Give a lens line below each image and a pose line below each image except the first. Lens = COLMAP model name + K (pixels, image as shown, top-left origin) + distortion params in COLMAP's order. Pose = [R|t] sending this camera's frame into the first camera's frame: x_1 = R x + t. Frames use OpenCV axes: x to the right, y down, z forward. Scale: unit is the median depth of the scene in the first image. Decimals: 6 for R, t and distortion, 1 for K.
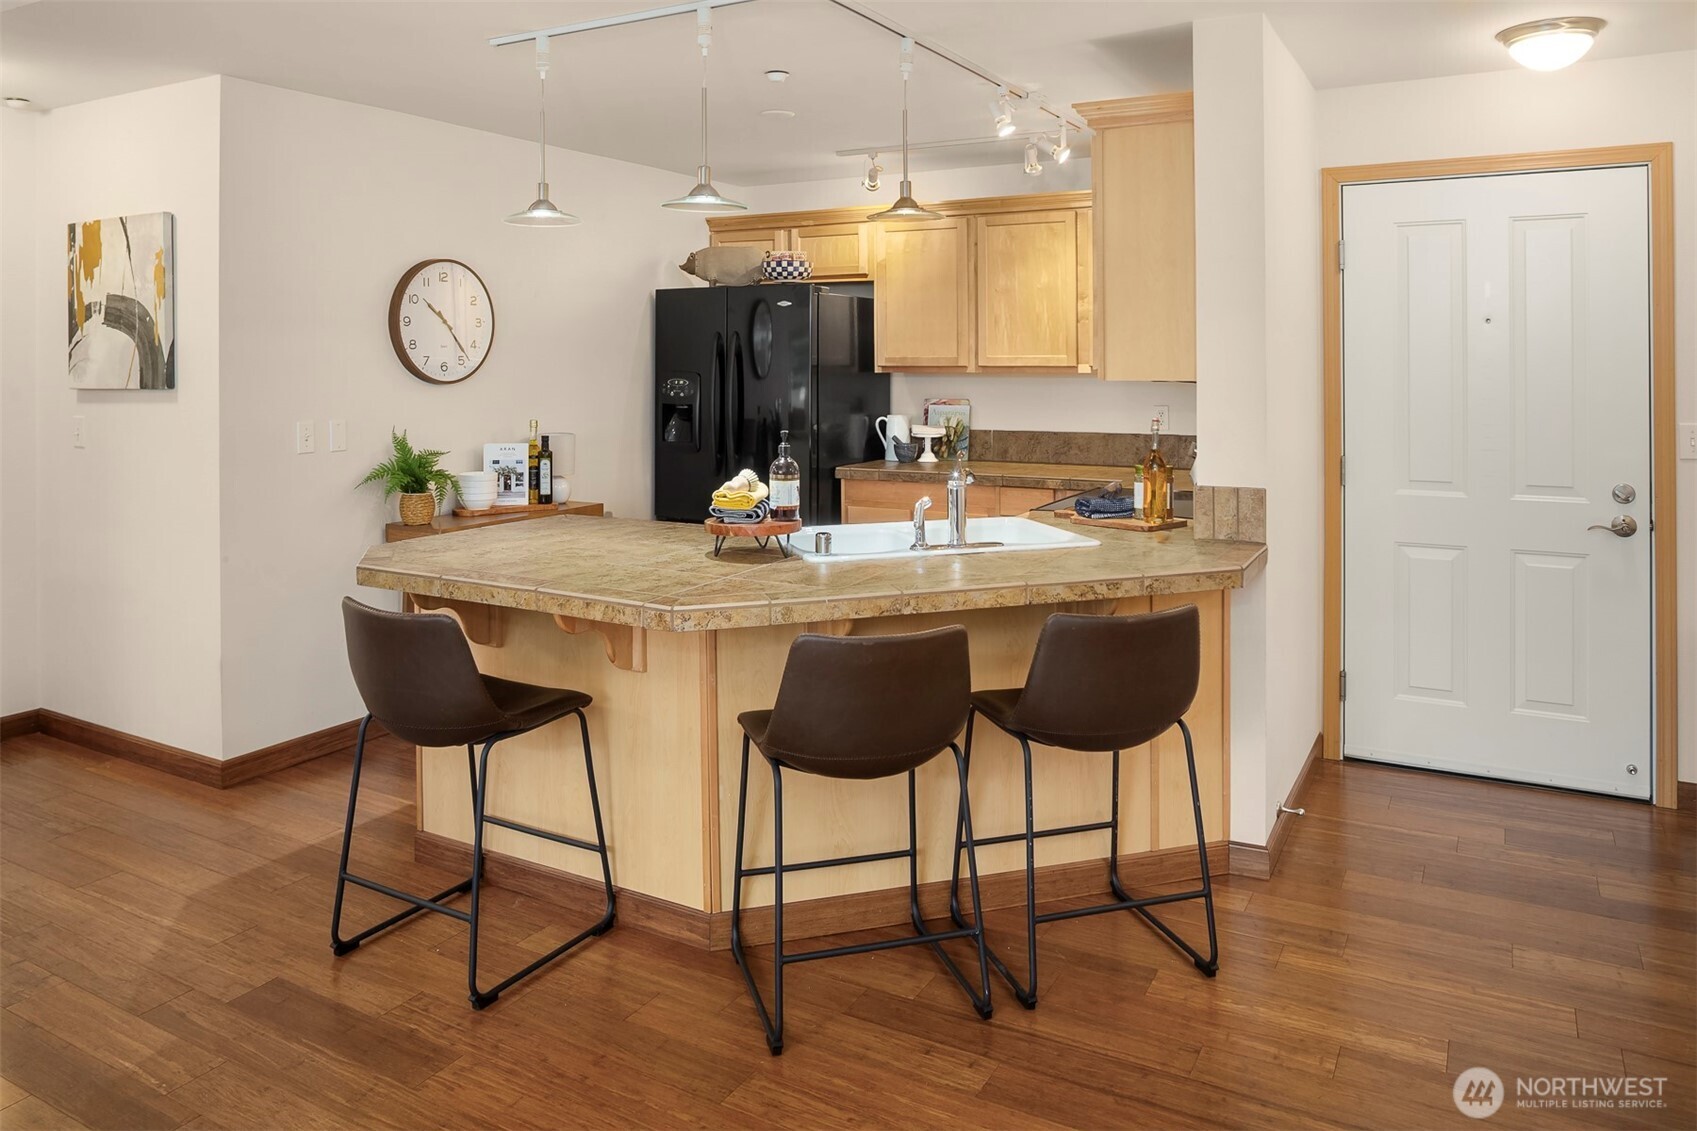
lens RADIAL K [[1166.3, 0, 848.5], [0, 1166.3, 565.5], [0, 0, 1]] dist [0.000562, 0.000049]
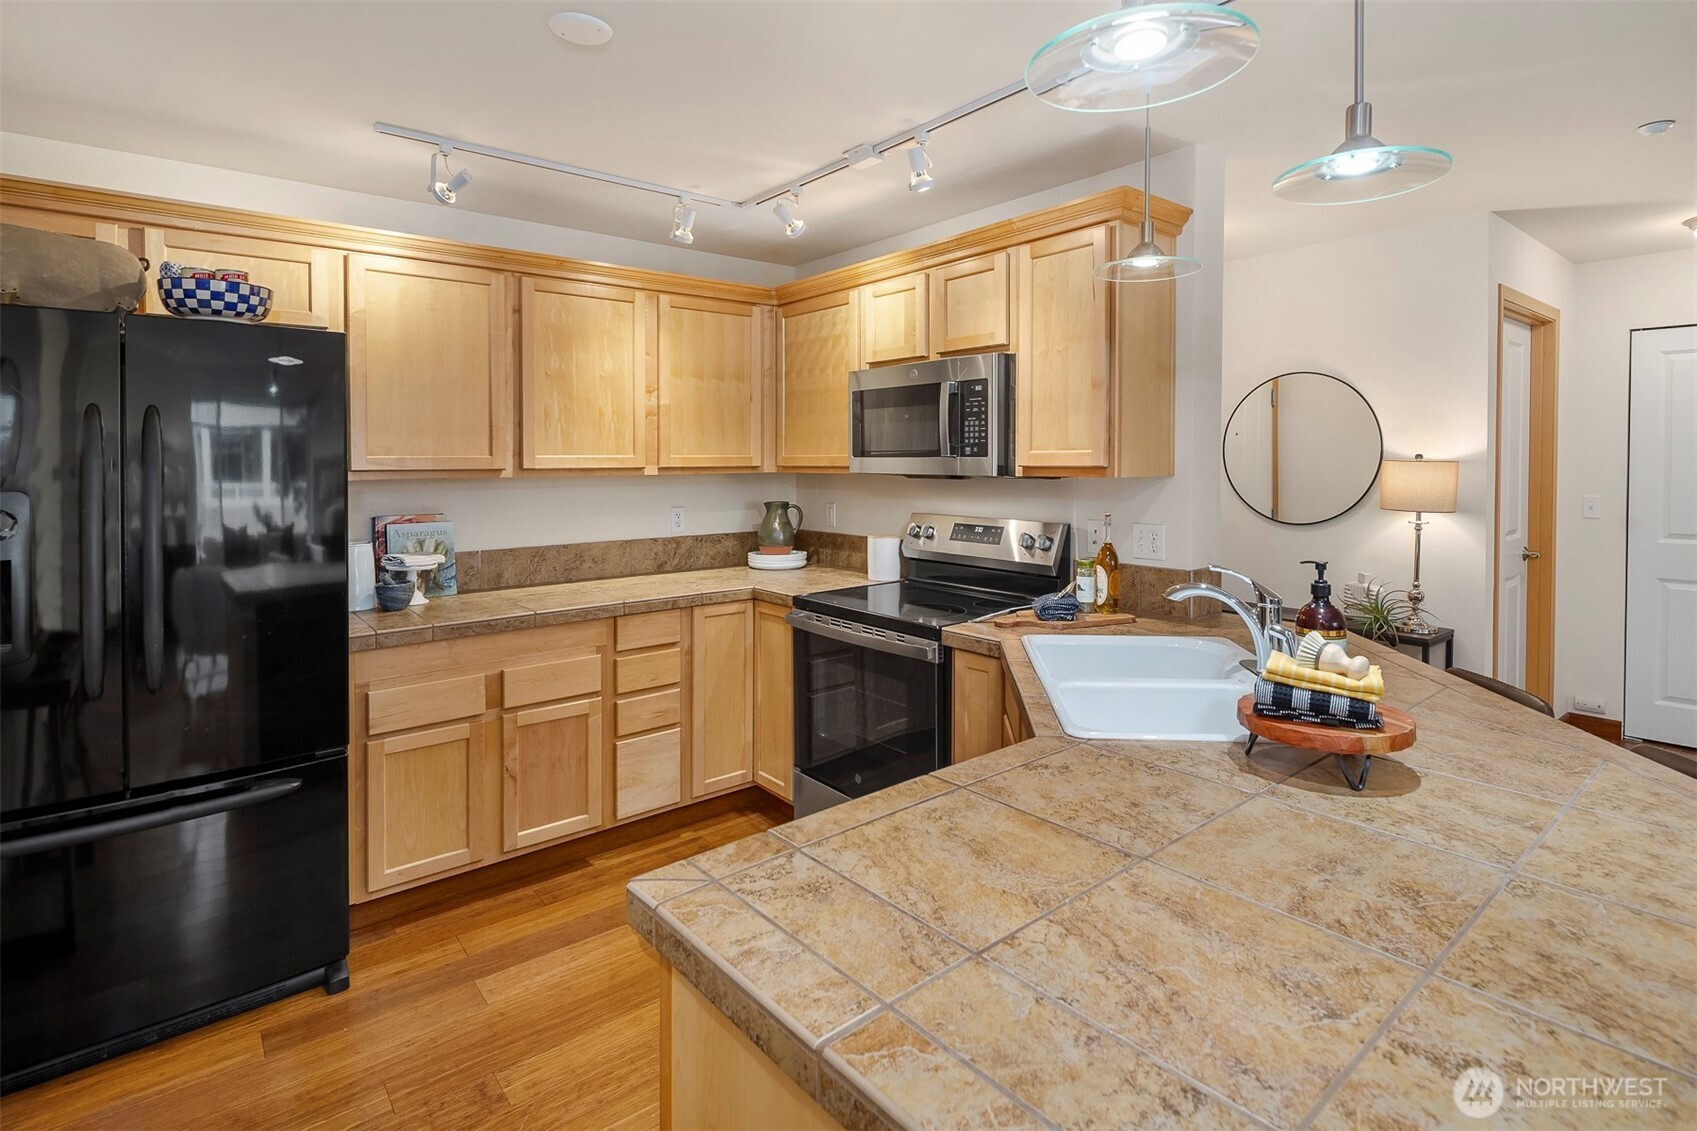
lens RADIAL K [[863.0, 0, 847.0], [0, 863.0, 514.5], [0, 0, 1]] dist [0.057206, 0.000238]
pose [[0.365512, -0.062456, 0.928709, -0.339756], [0.167442, 0.985882, 0.000401, -0.105284], [-0.915622, 0.155359, 0.370810, 0.595420]]
